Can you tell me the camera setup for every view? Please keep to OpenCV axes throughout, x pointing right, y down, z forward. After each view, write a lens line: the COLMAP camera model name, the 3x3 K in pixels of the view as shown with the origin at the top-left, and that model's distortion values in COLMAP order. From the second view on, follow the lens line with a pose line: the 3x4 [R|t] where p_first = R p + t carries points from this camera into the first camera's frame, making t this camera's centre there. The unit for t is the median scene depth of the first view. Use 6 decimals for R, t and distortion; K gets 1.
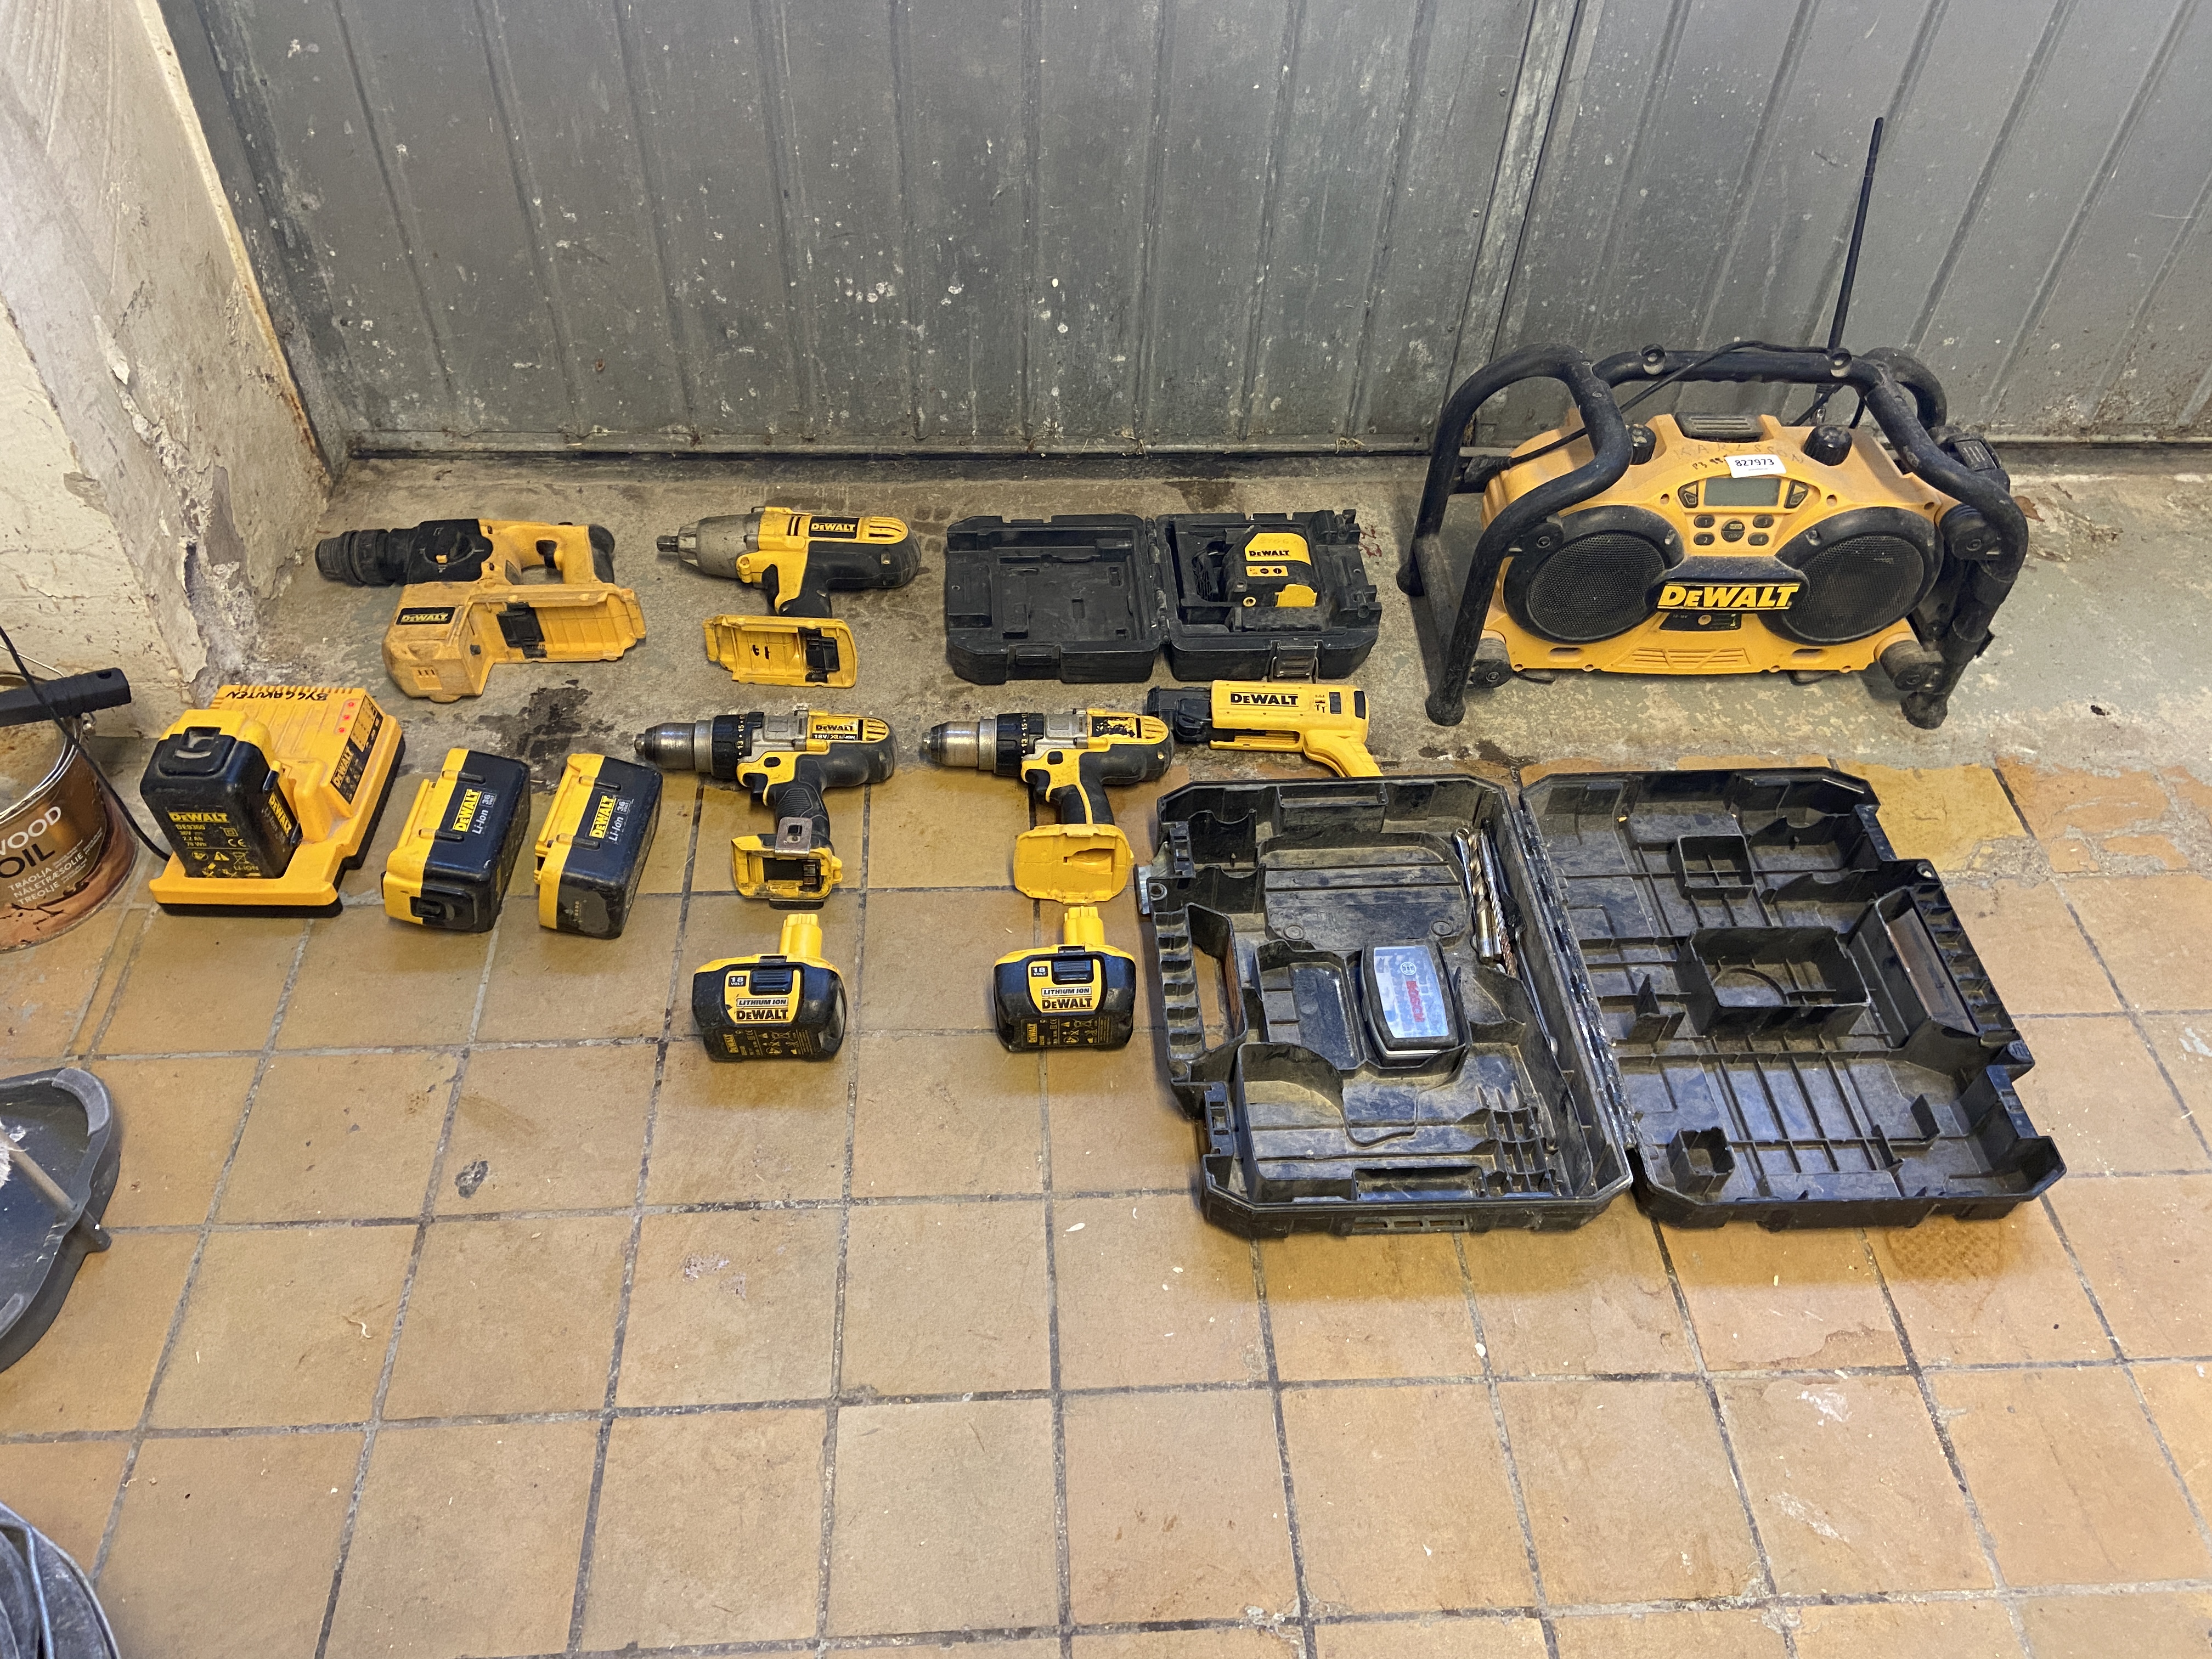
lens RADIAL K [[1636.2, 0, 1106.0], [0, 1636.2, 829.5], [0, 0, 1]] dist [0.132070, -0.177793]
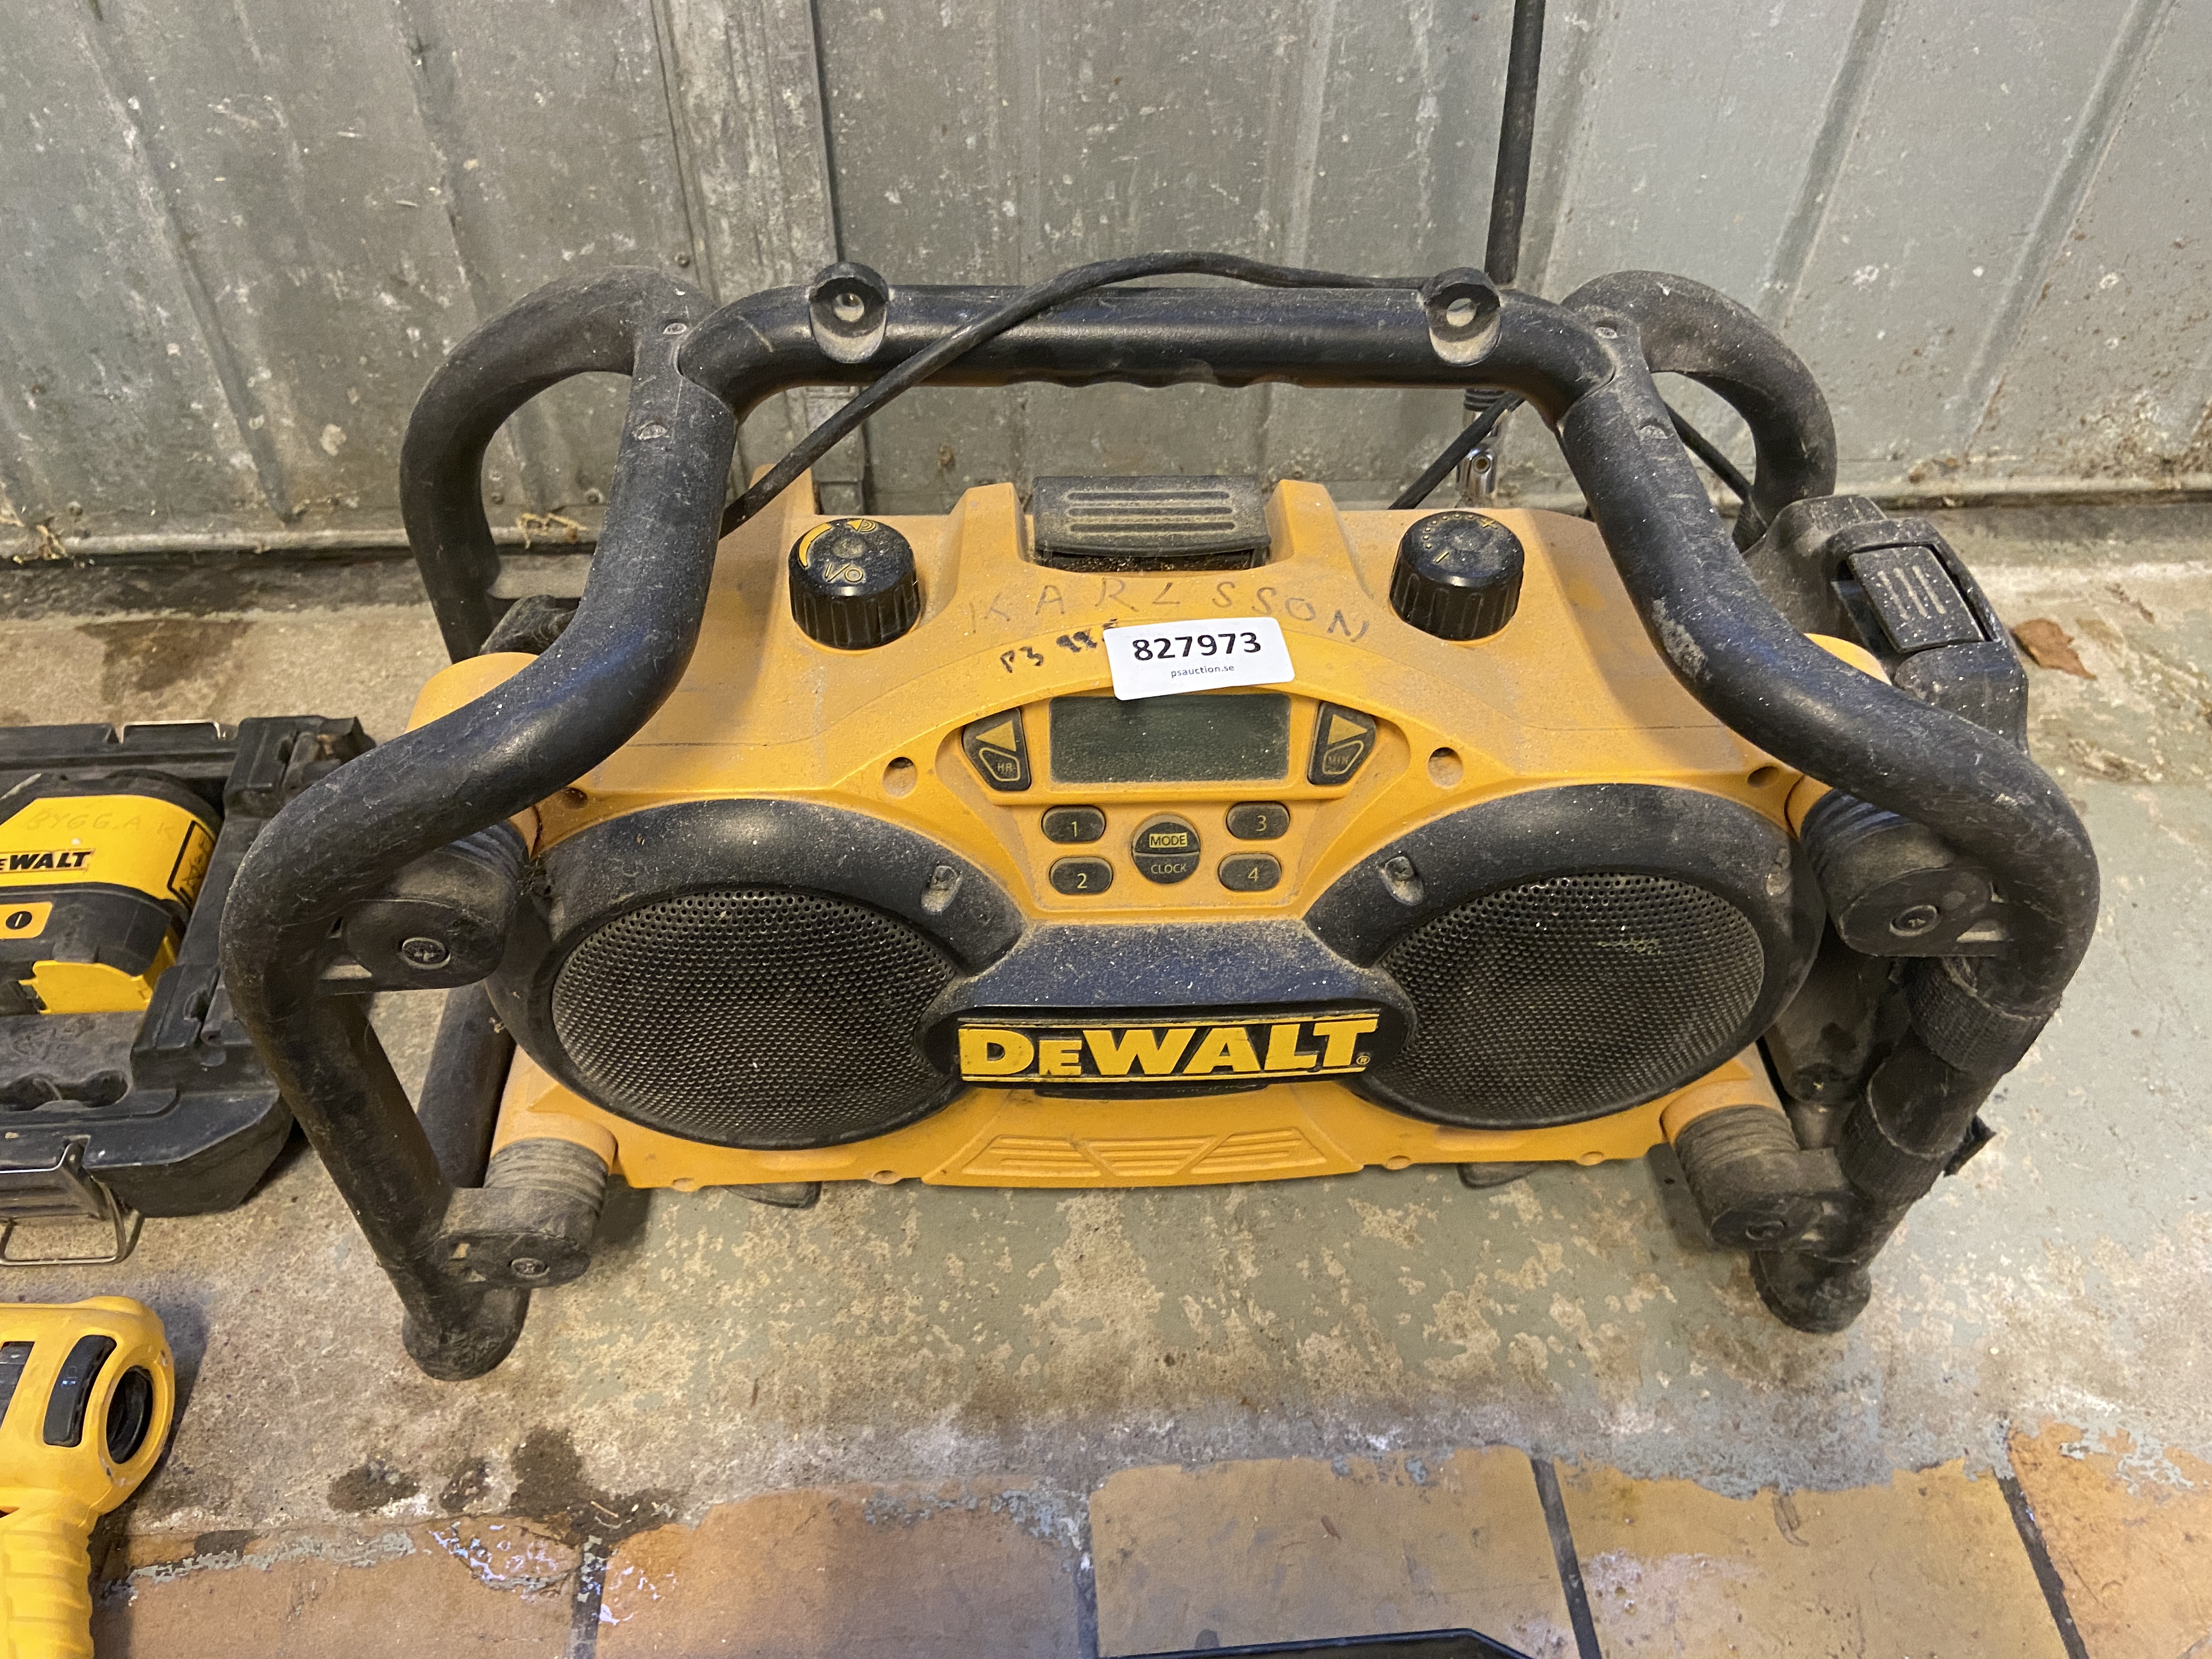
lens RADIAL K [[1694.2, 0, 1091.5], [0, 1694.2, 835.7], [0, 0, 1]] dist [0.135065, -0.192557]
pose [[0.999635, -0.025913, 0.007587, 0.341834], [0.025963, 0.999641, -0.006579, -0.171394], [-0.007414, 0.006773, 0.999950, 0.640774]]
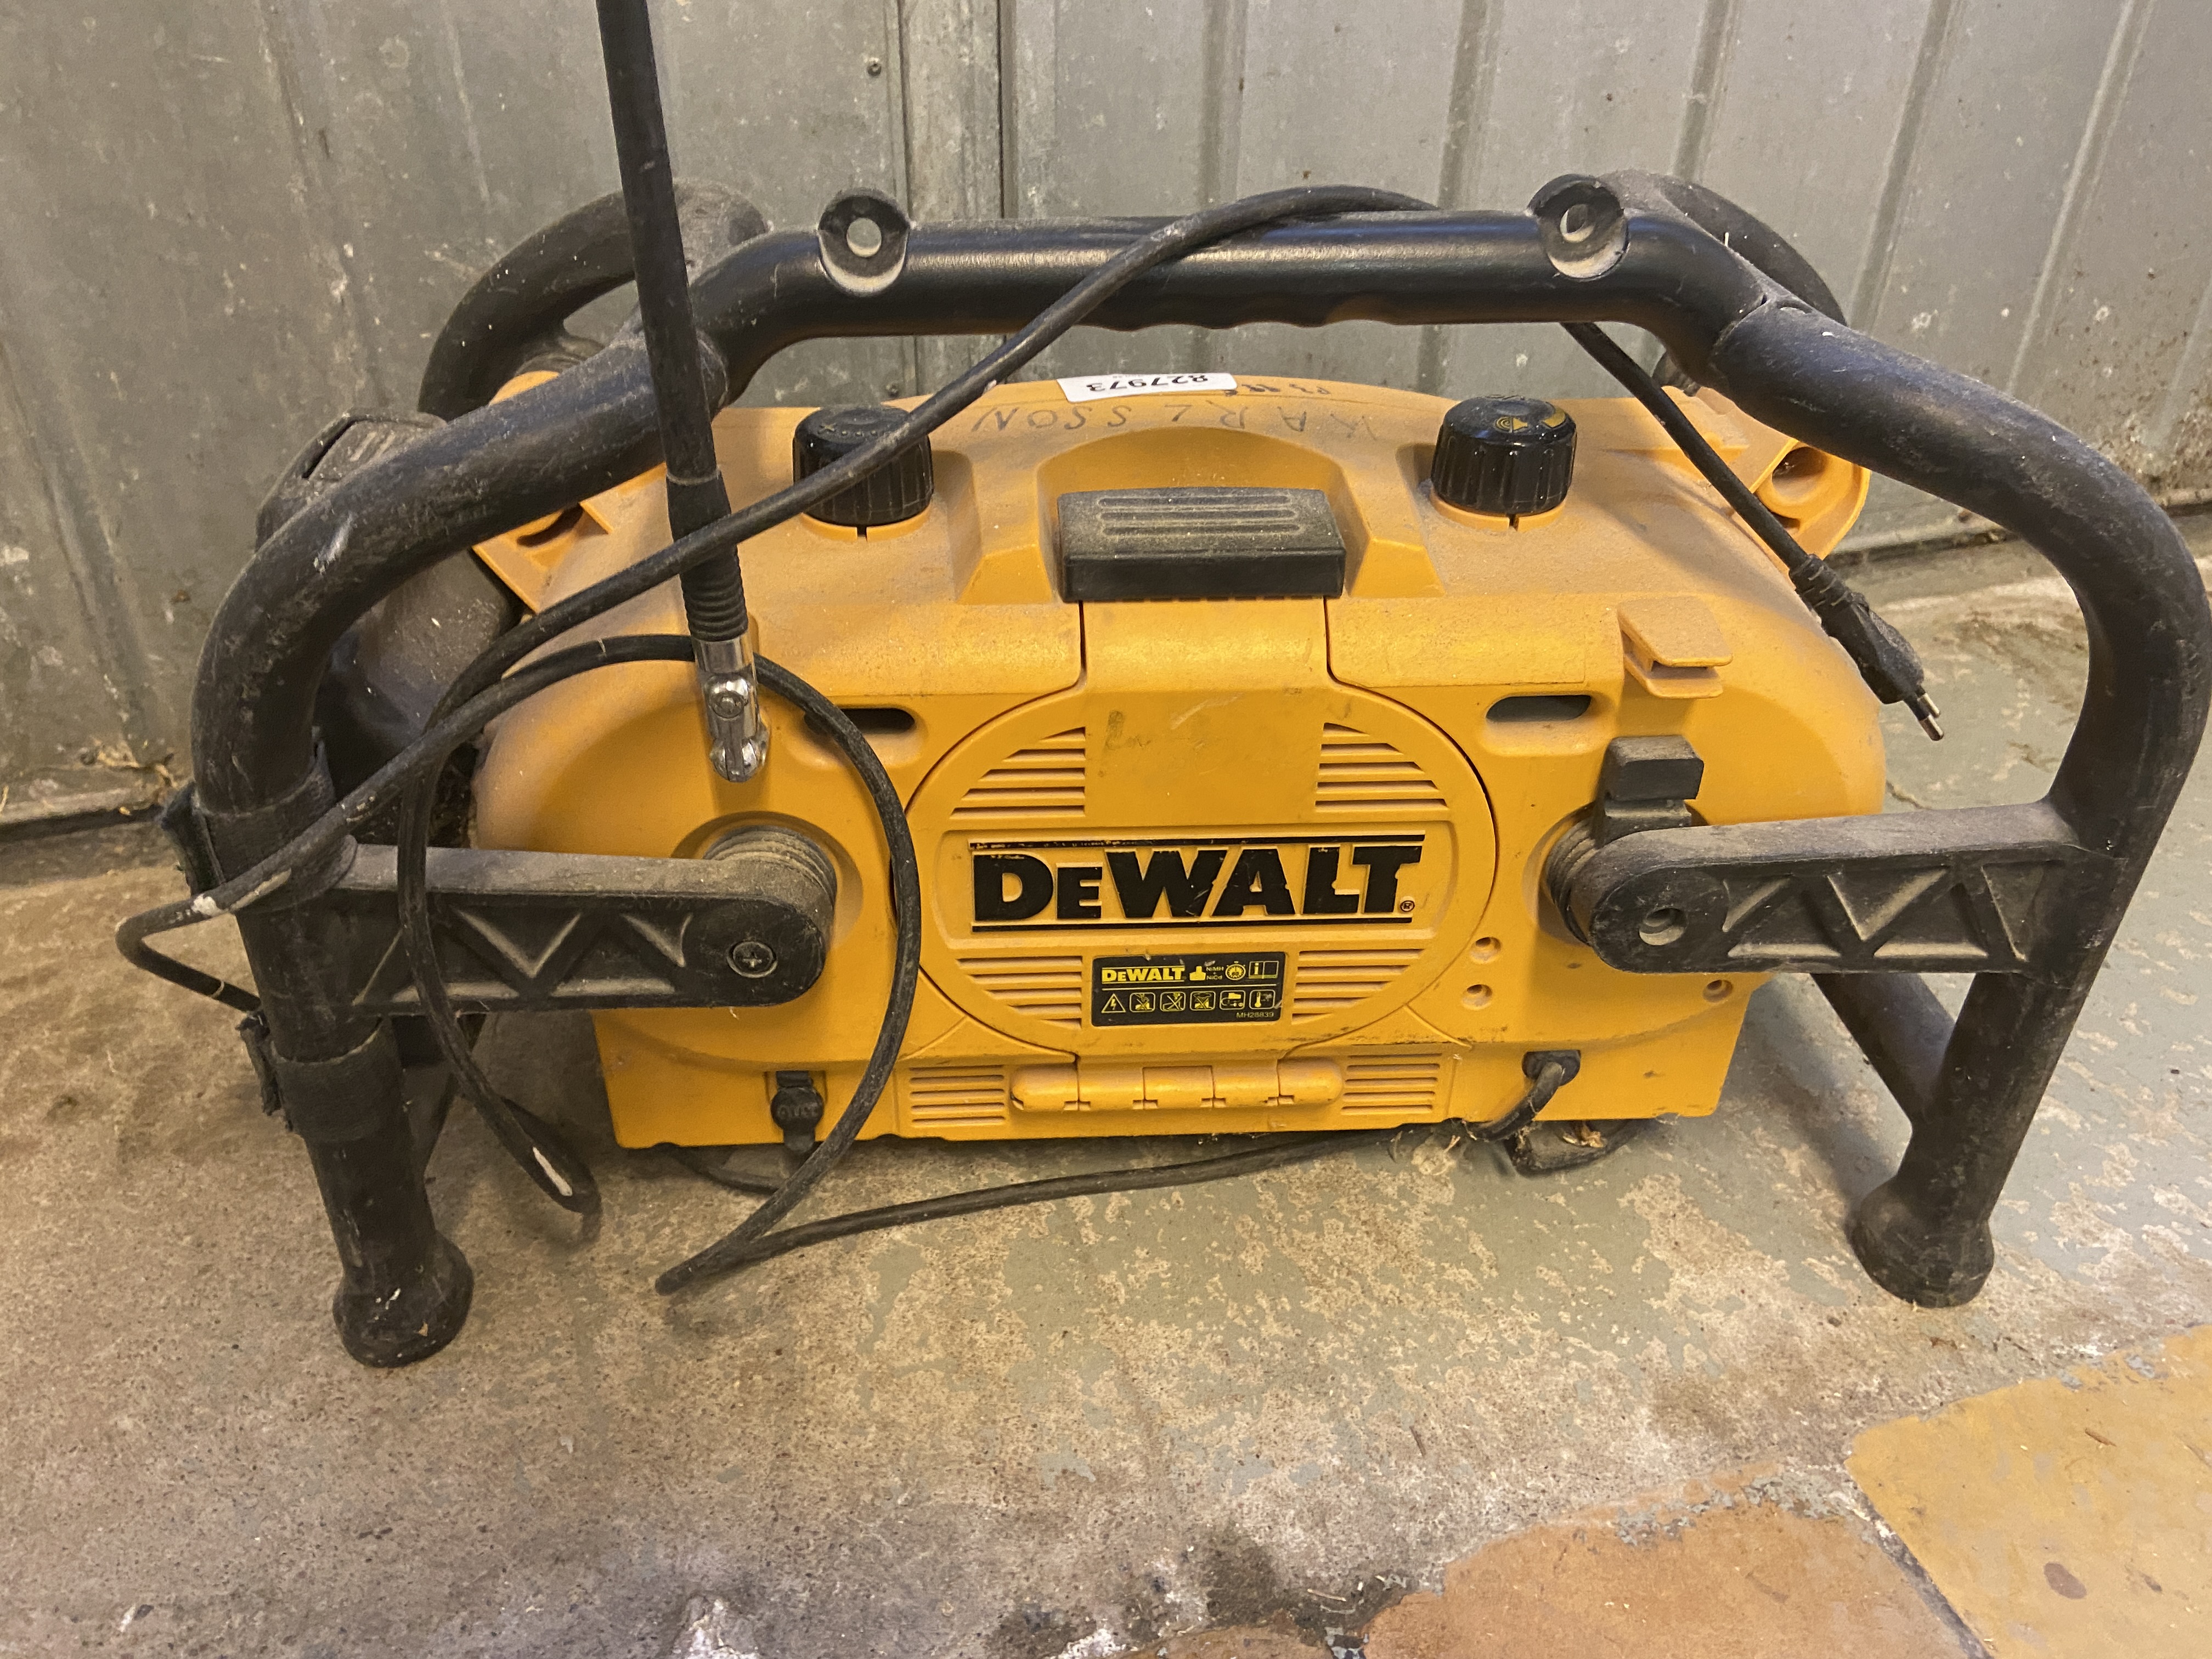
lens RADIAL K [[1694.2, 0, 1091.5], [0, 1694.2, 835.7], [0, 0, 1]] dist [0.135065, -0.192557]
pose [[0.965345, -0.165470, 0.201816, 0.170347], [0.208084, 0.954742, -0.212531, -0.108304], [-0.157514, 0.247161, 0.956086, 0.693096]]
